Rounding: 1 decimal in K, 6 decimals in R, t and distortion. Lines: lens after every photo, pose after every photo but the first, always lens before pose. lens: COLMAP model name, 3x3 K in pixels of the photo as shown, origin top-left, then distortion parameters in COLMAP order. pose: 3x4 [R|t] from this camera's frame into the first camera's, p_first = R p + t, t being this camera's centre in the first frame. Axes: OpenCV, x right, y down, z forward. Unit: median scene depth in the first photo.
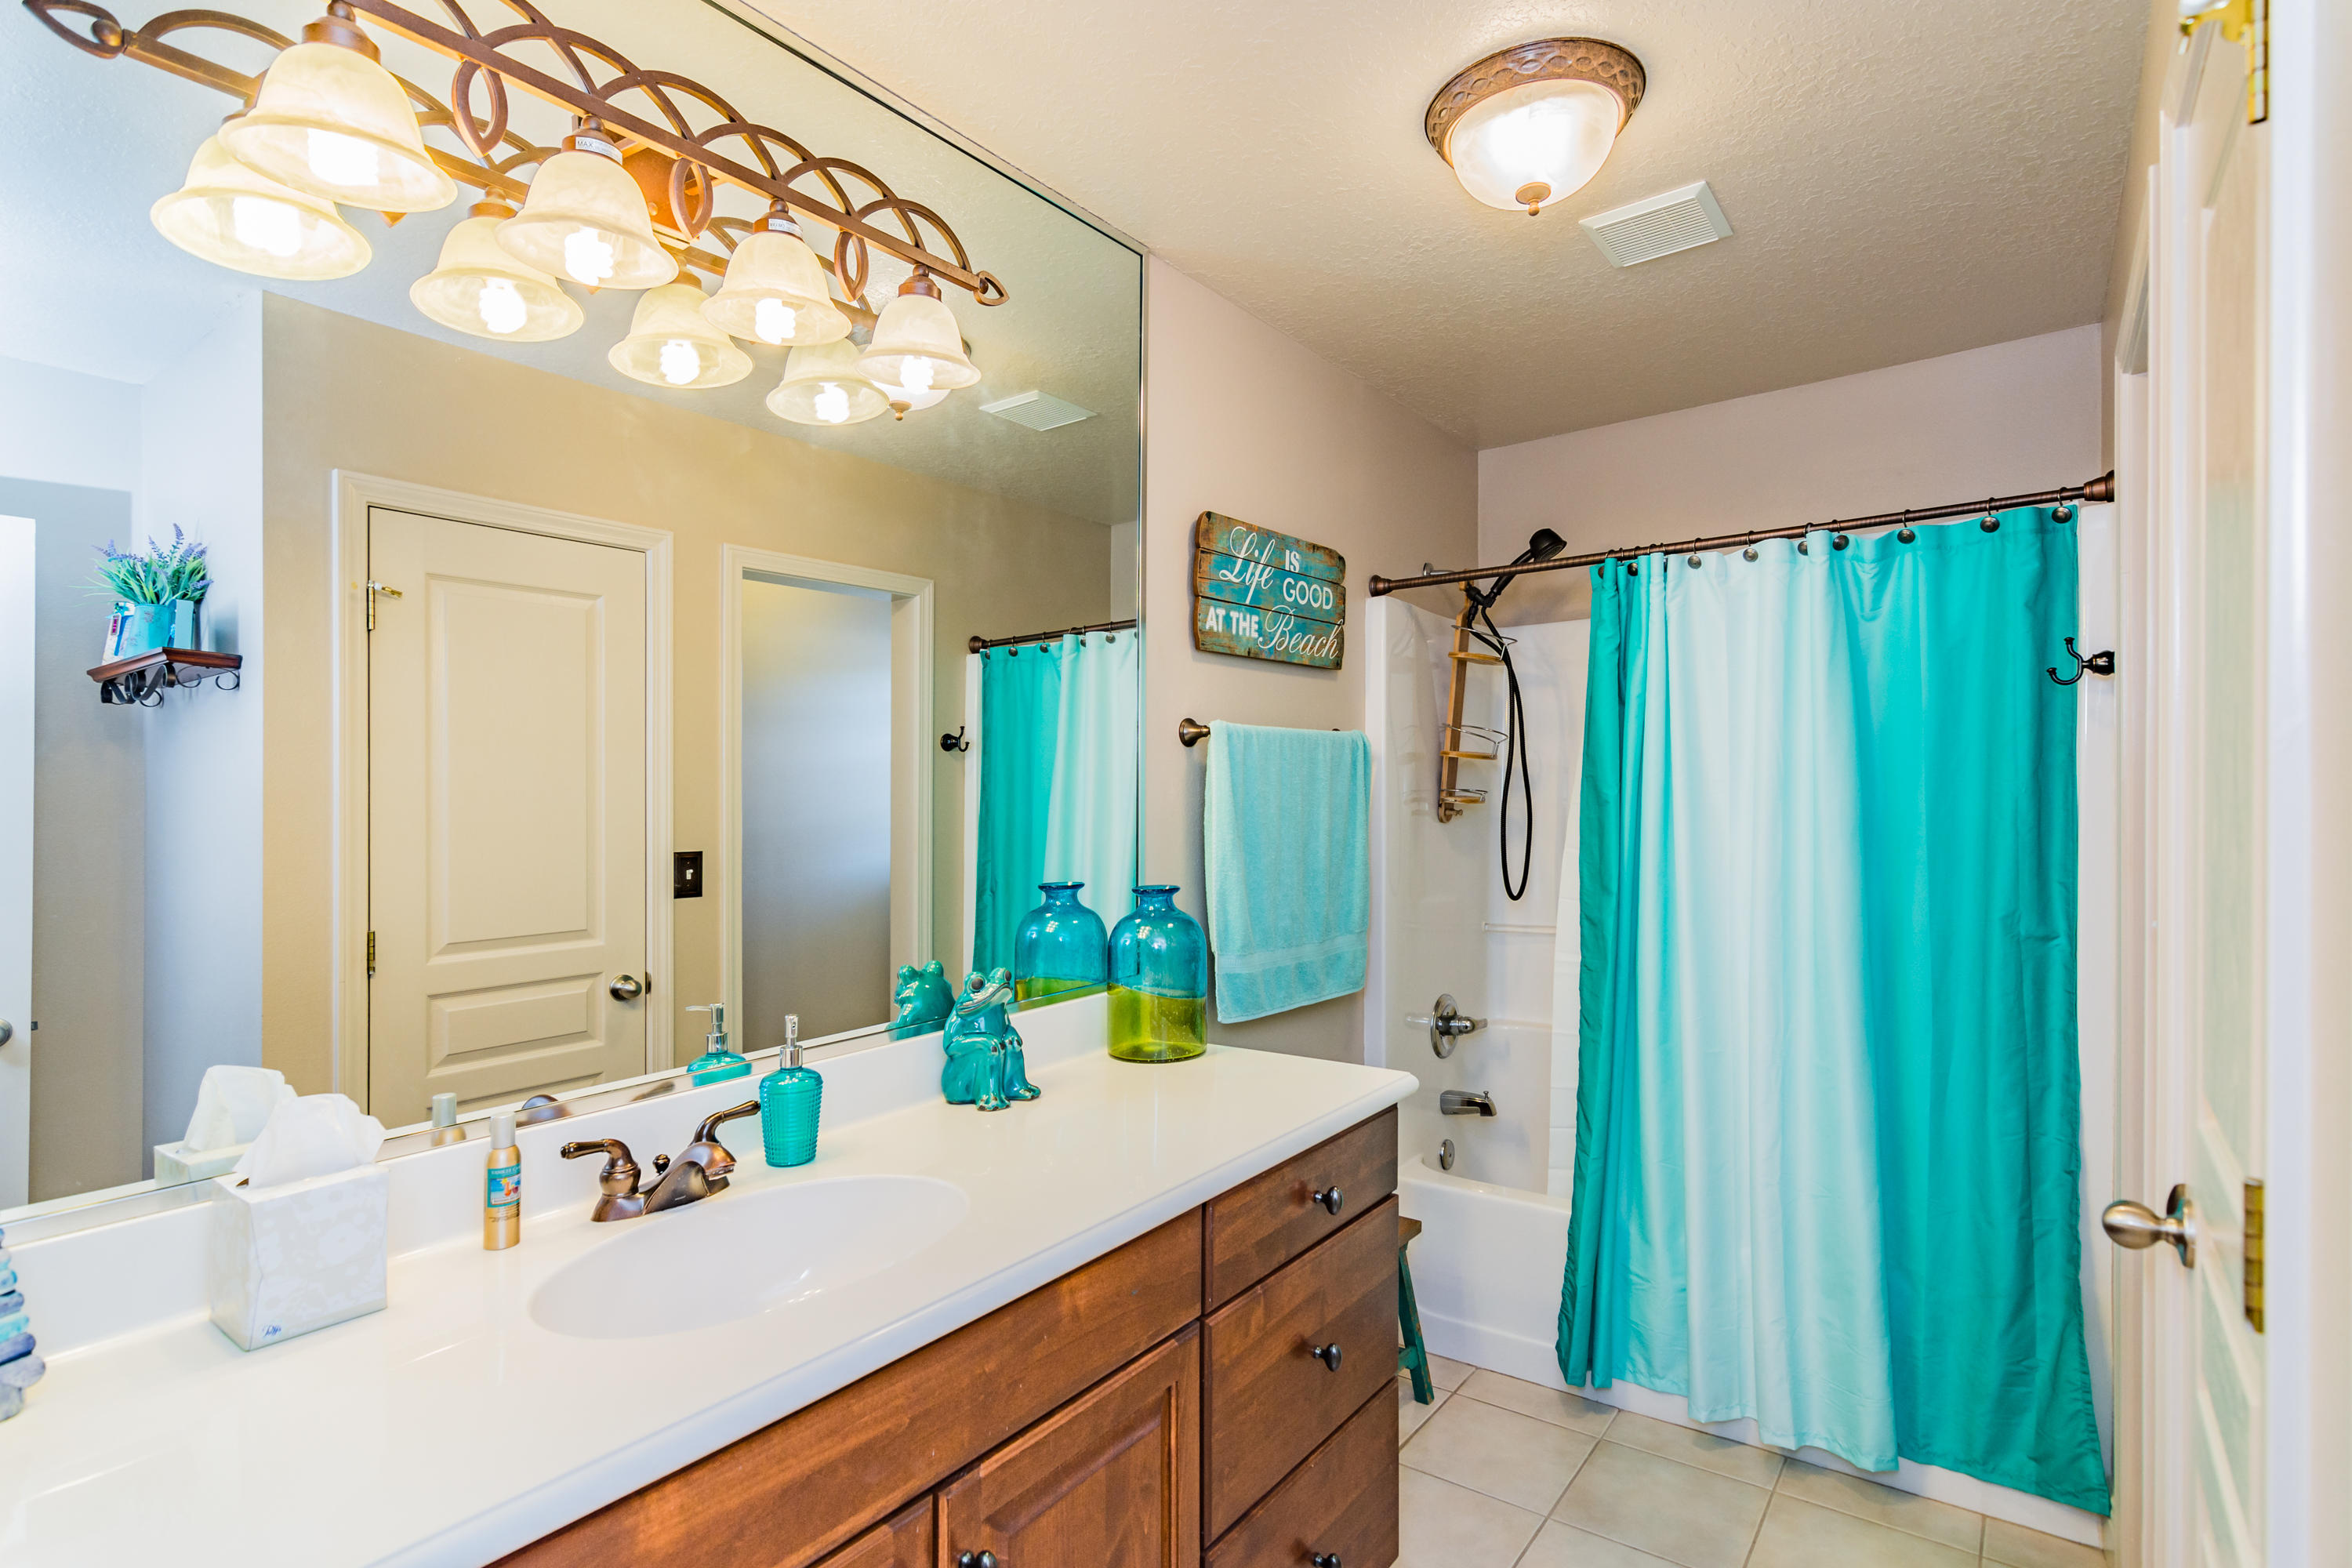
lens RADIAL K [[1112.3, 0, 1172.0], [0, 1112.3, 817.1], [0, 0, 1]] dist [-0.017361, -0.000341]
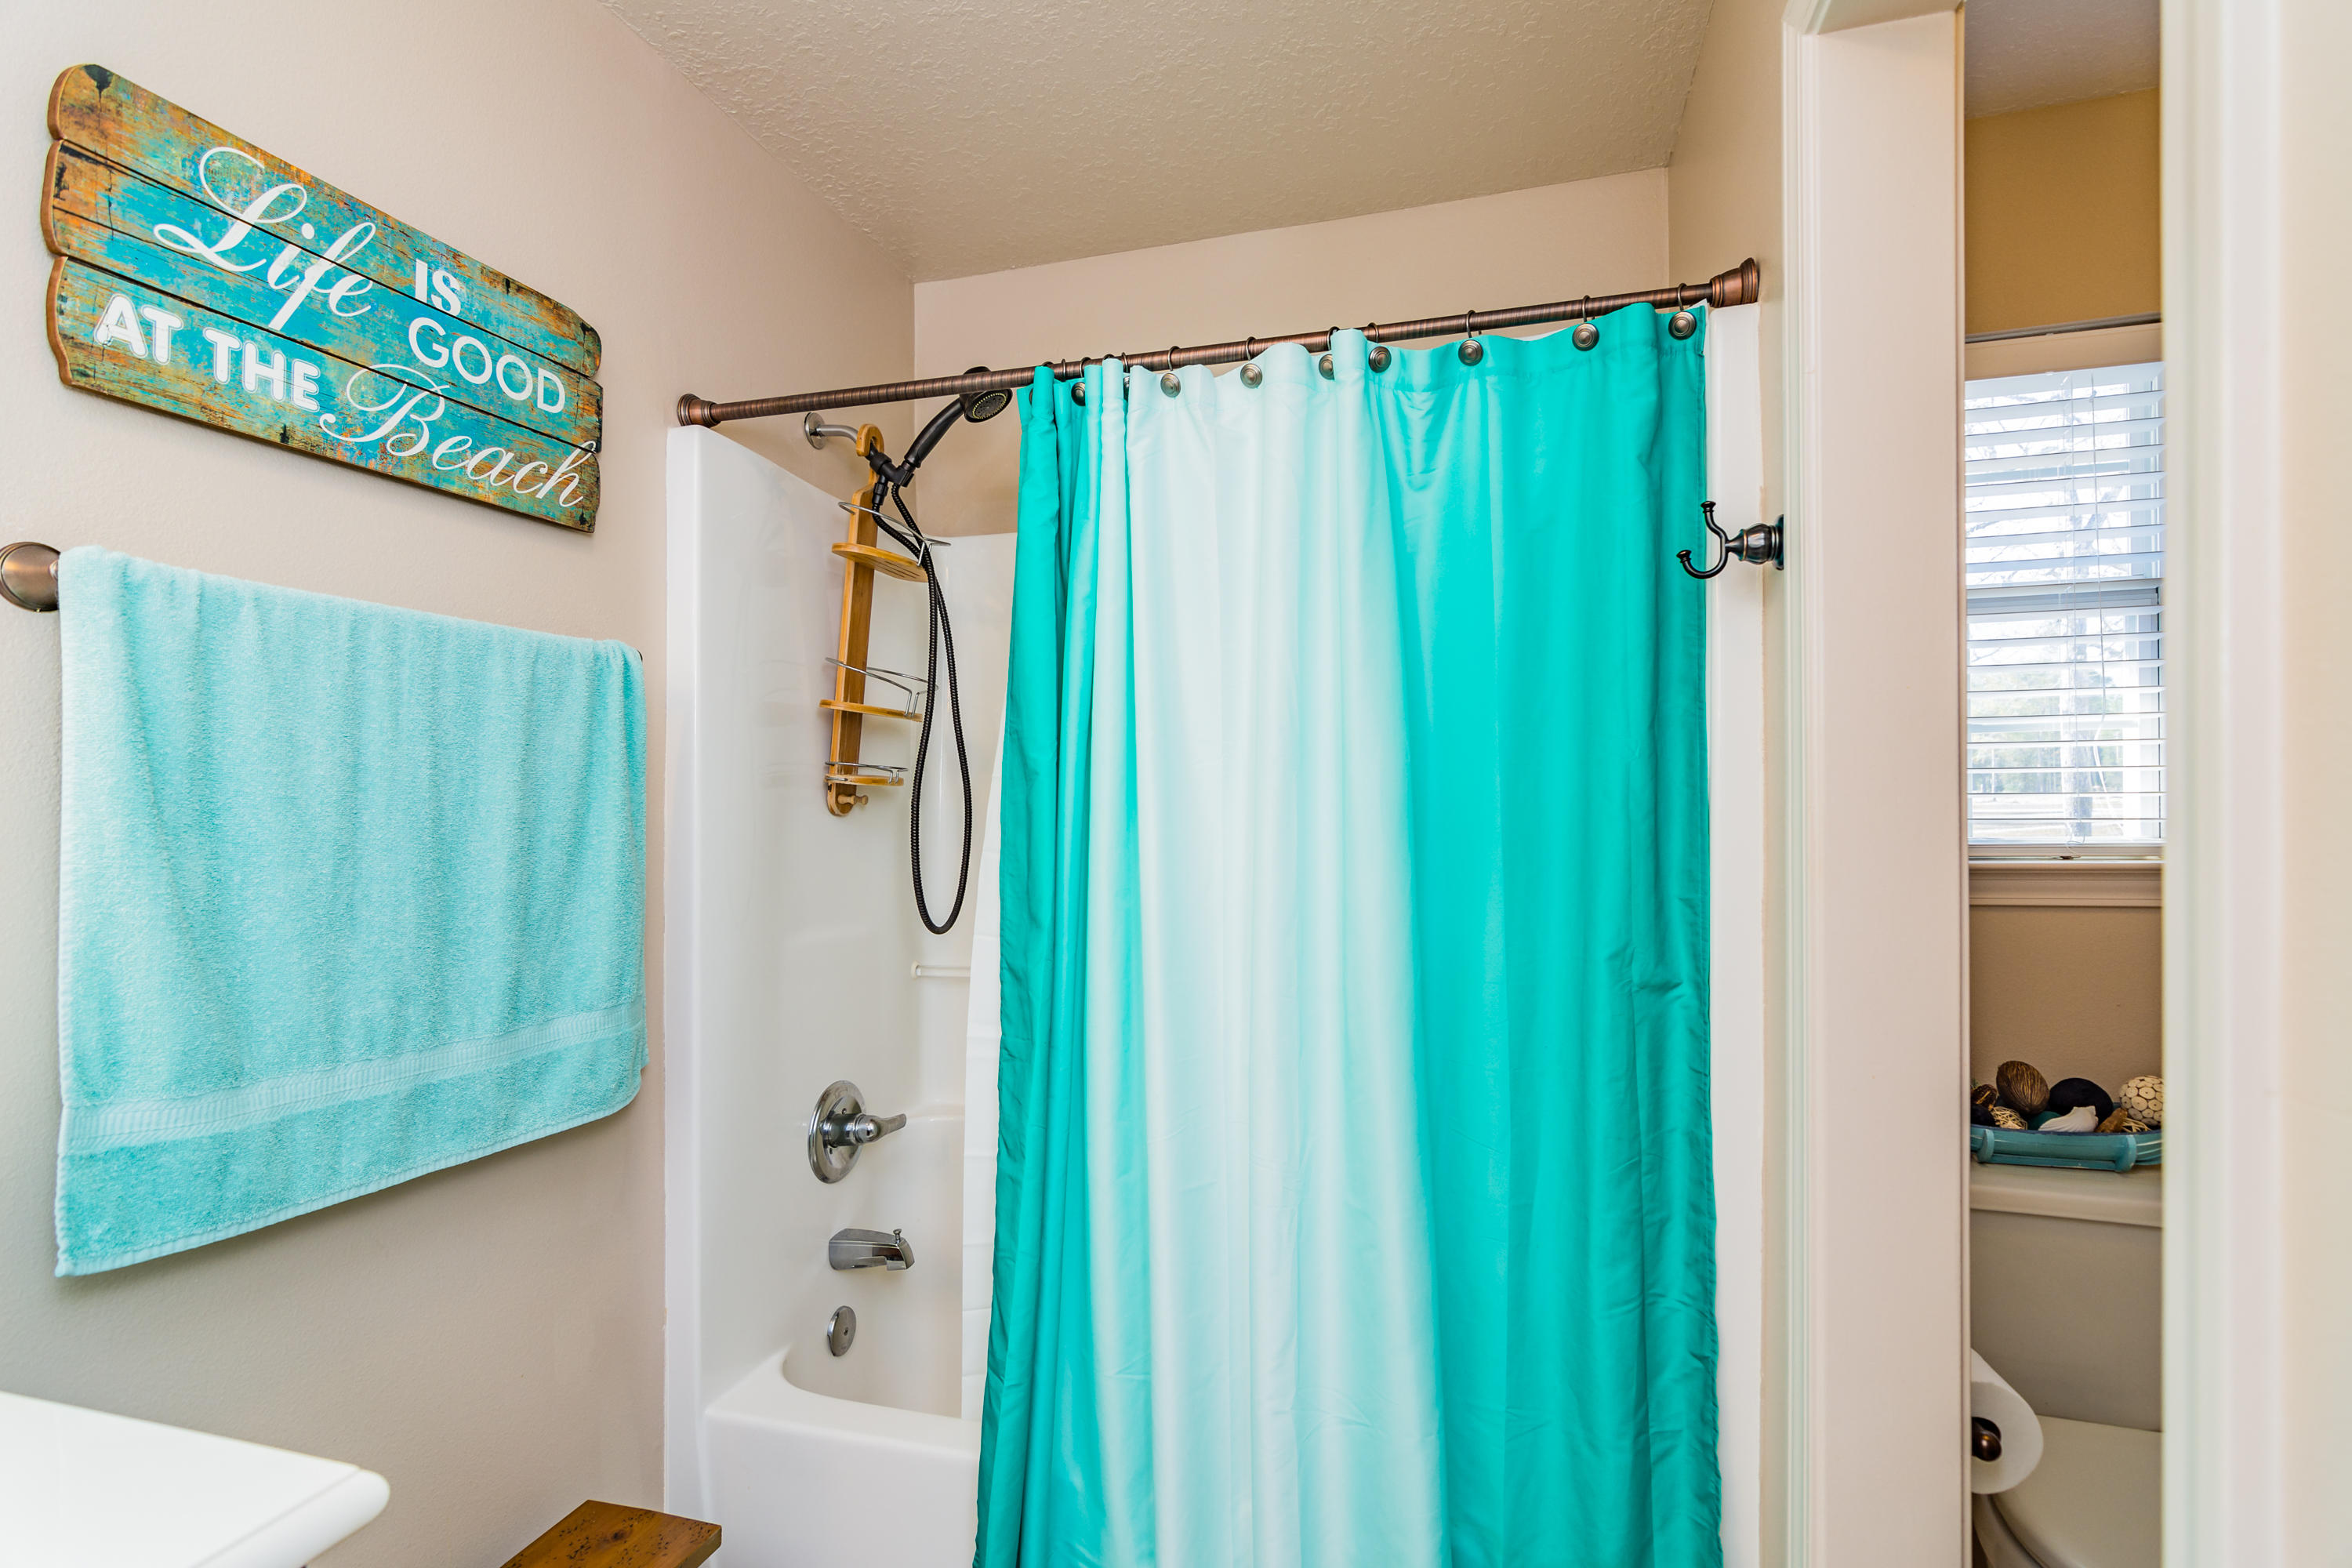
lens RADIAL K [[1124.1, 0, 1176.0], [0, 1124.1, 784.0], [0, 0, 1]] dist [-0.044969, -0.000137]
pose [[0.928632, 0.017978, 0.370566, 0.250212], [-0.003415, 0.999197, -0.039920, 0.016350], [-0.370986, 0.035805, 0.927948, 0.432941]]
